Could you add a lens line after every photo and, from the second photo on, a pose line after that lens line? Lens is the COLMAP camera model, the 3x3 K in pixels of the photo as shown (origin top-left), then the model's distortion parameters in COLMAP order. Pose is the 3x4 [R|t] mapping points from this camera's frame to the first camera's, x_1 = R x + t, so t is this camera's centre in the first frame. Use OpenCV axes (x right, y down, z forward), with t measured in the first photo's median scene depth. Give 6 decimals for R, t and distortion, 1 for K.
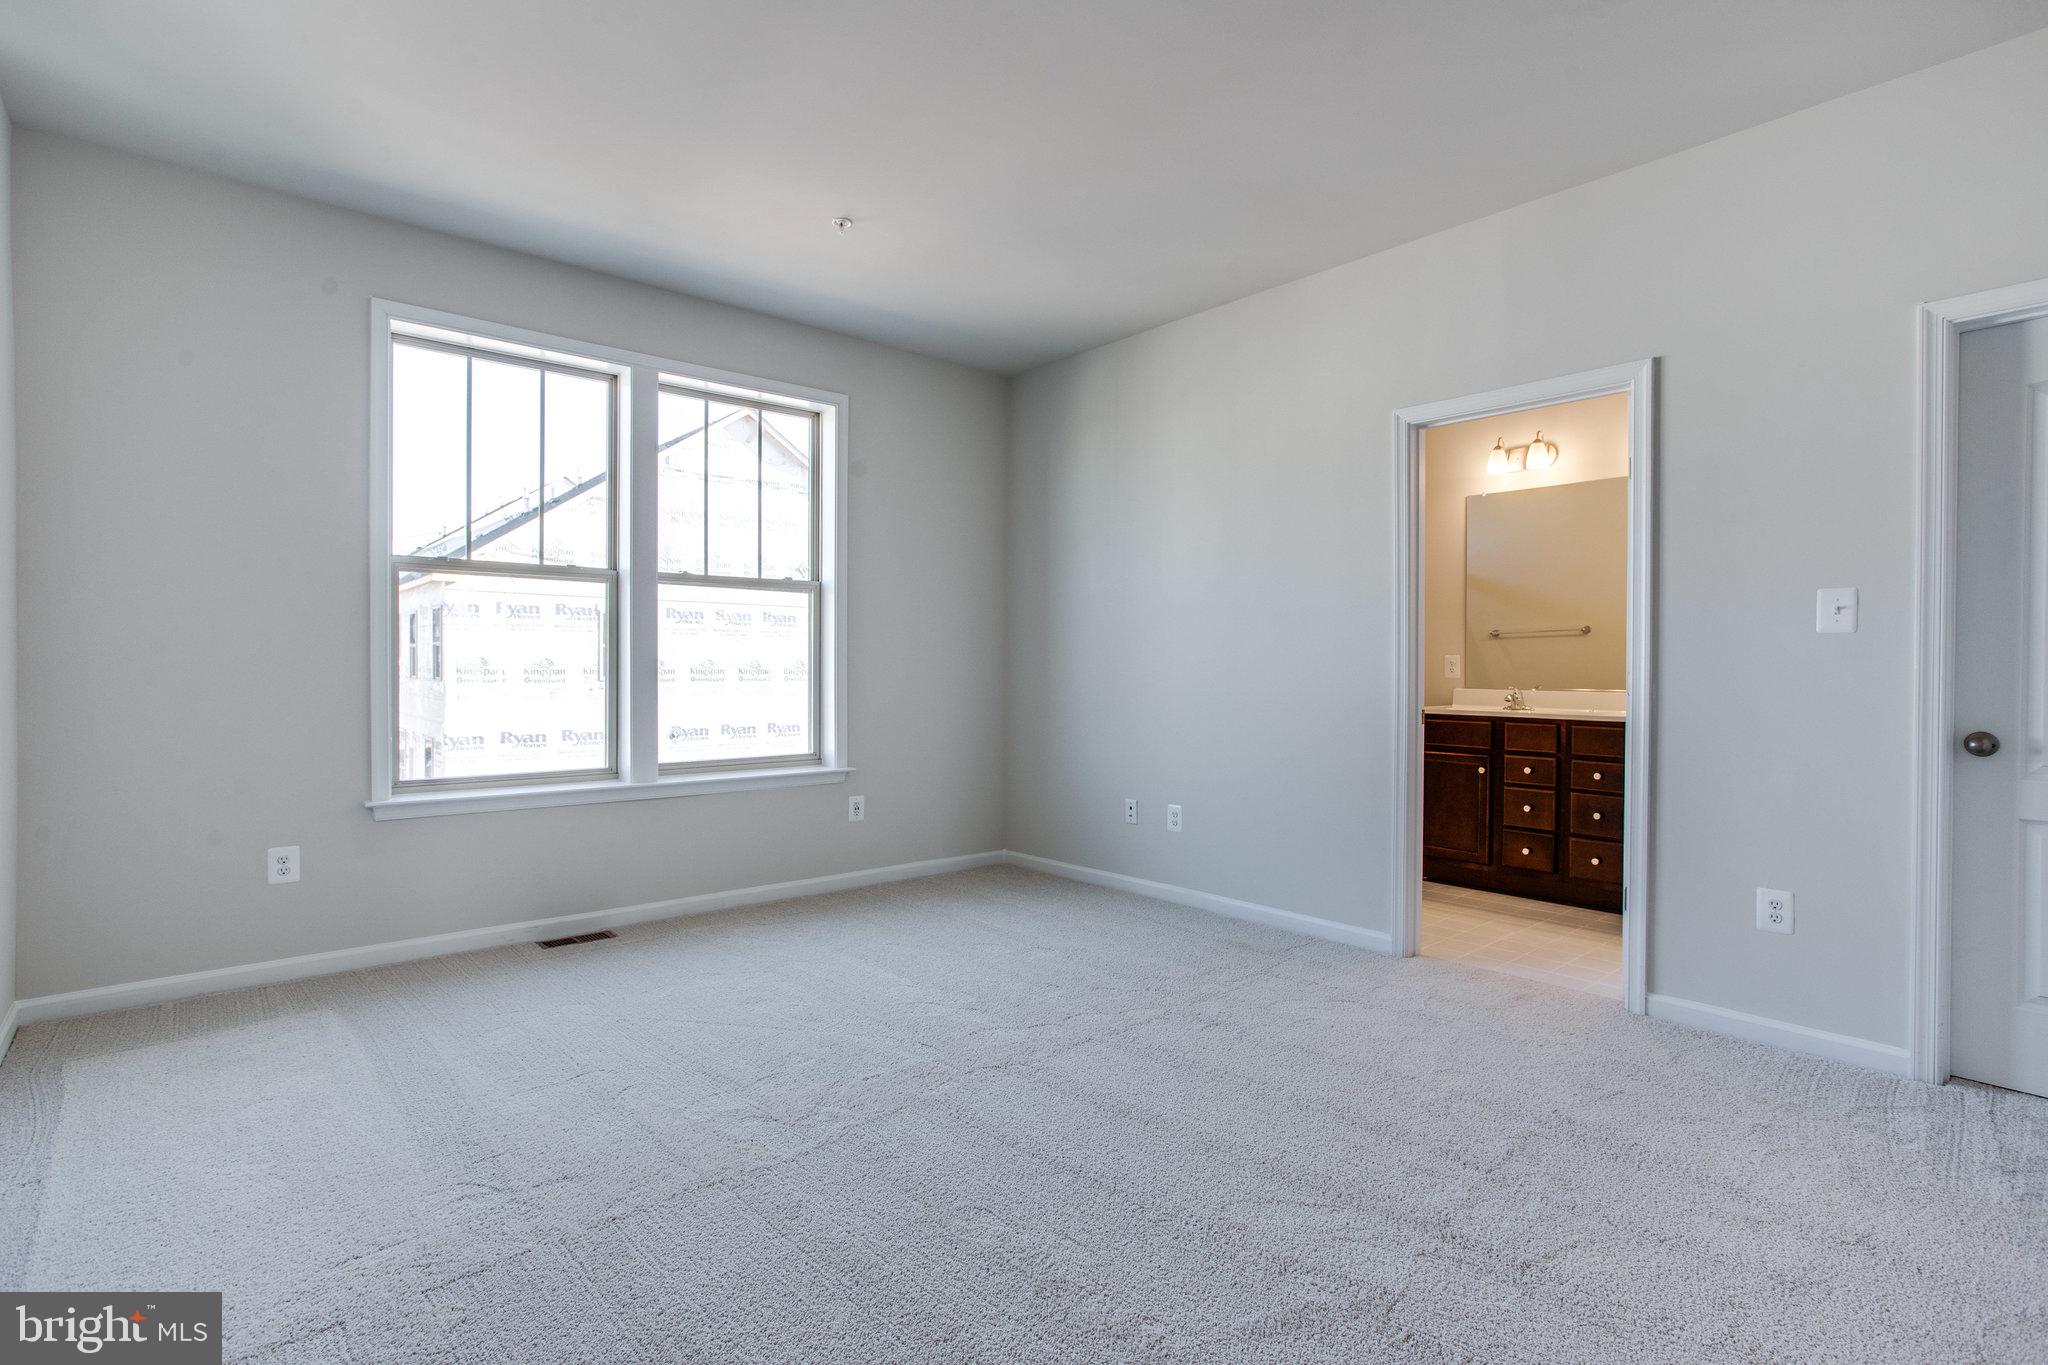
lens RADIAL K [[1012.2, 0, 1031.4], [0, 1012.2, 679.8], [0, 0, 1]] dist [-0.042225, 0.011852]
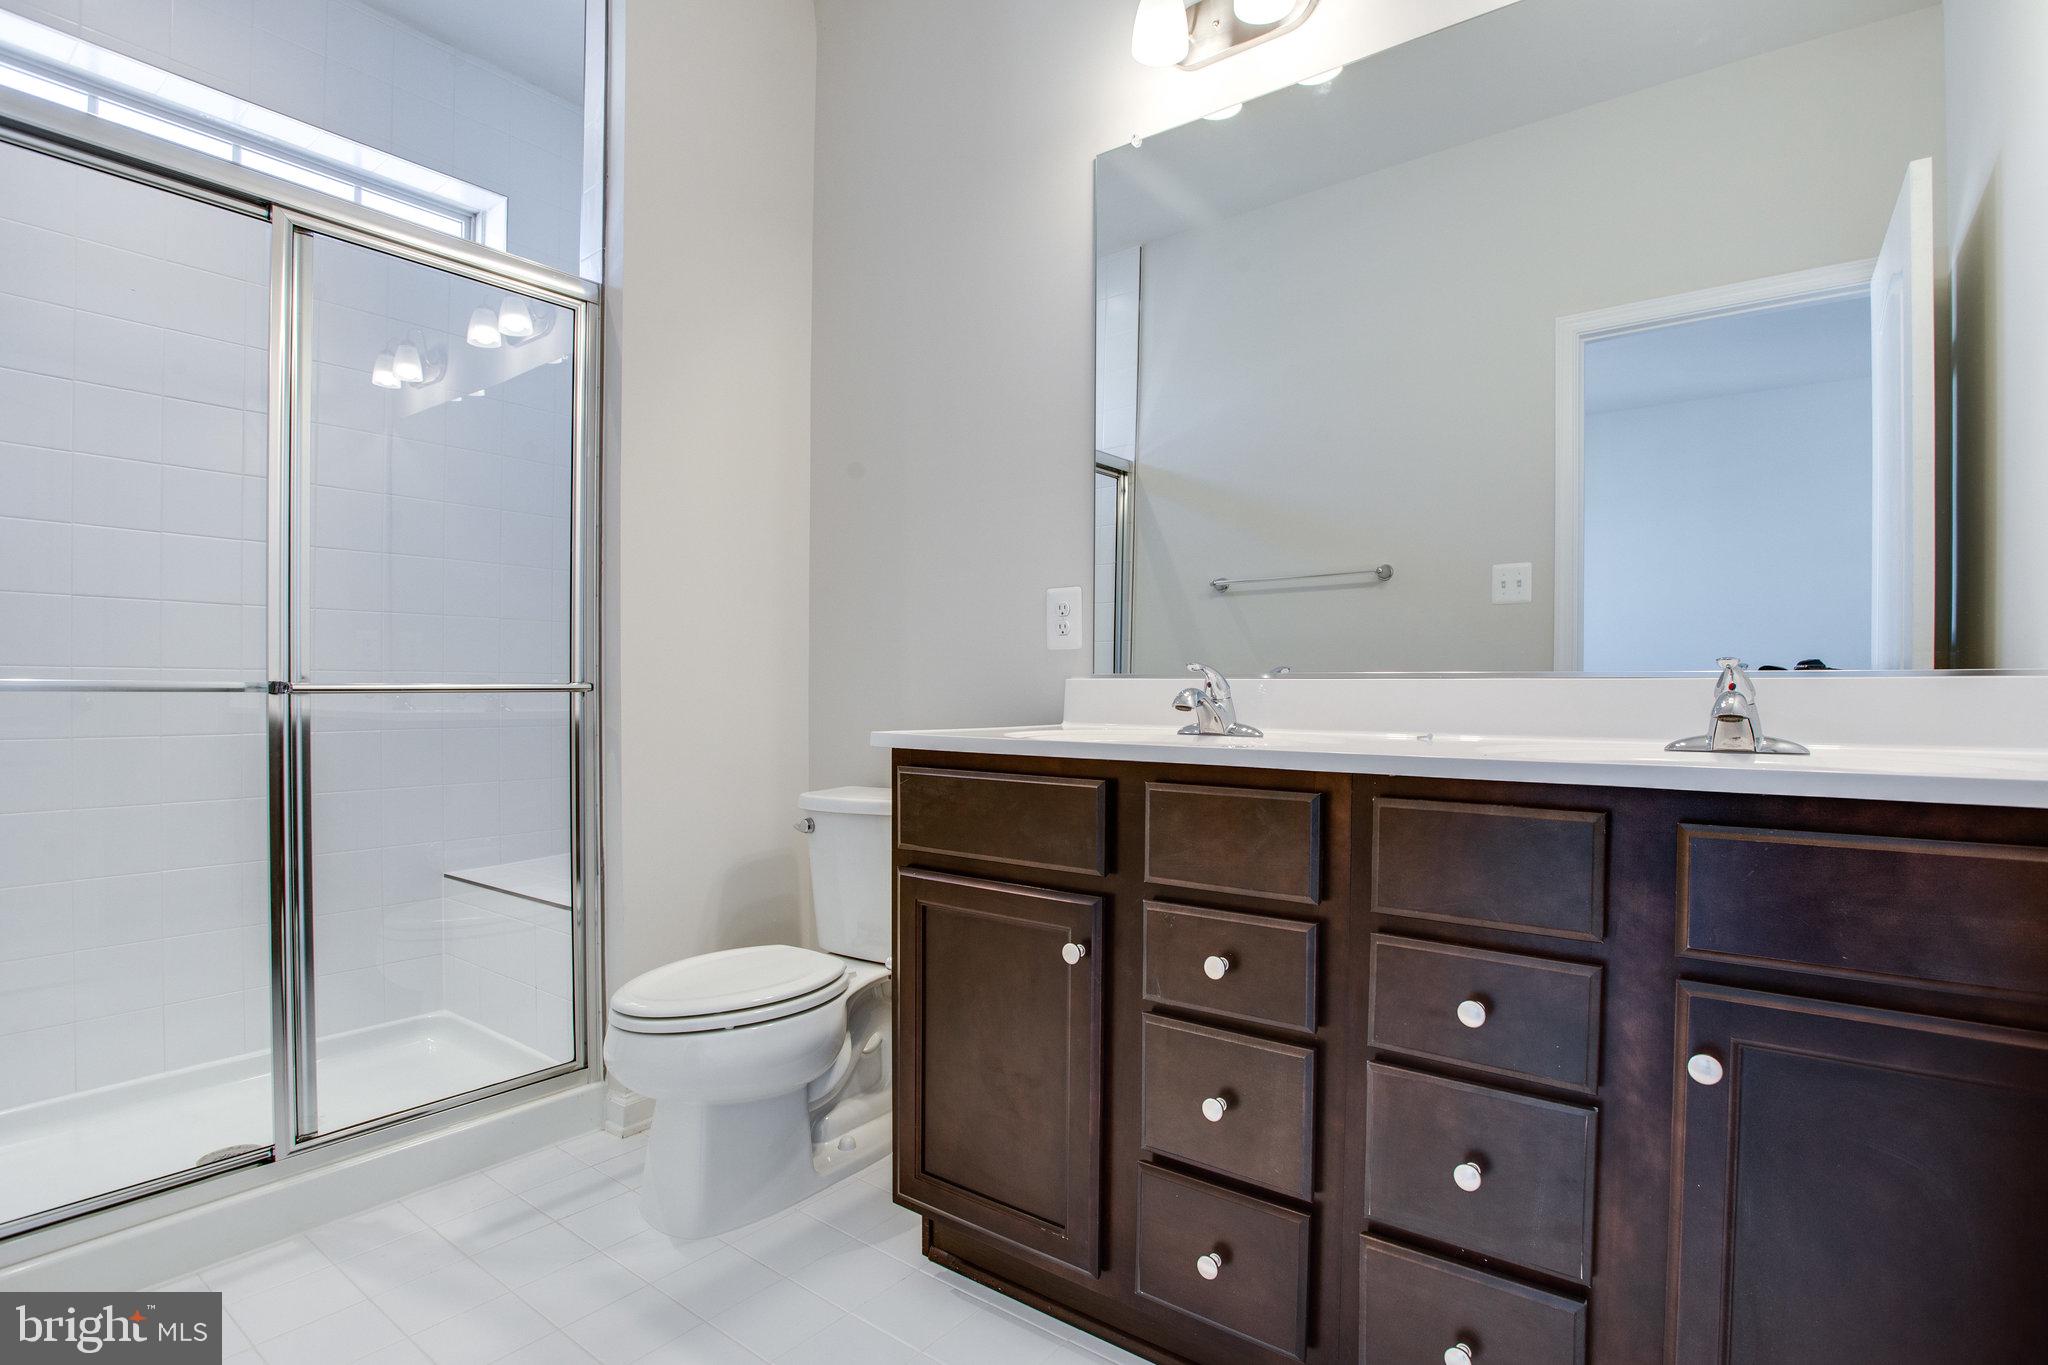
lens RADIAL K [[983.3, 0, 1049.9], [0, 983.3, 690.3], [0, 0, 1]] dist [-0.002283, -0.000100]
pose [[0.979636, 0.011506, 0.200453, 0.386541], [-0.010067, 0.999916, -0.008198, 0.018573], [-0.200530, 0.006013, 0.979669, 0.728876]]
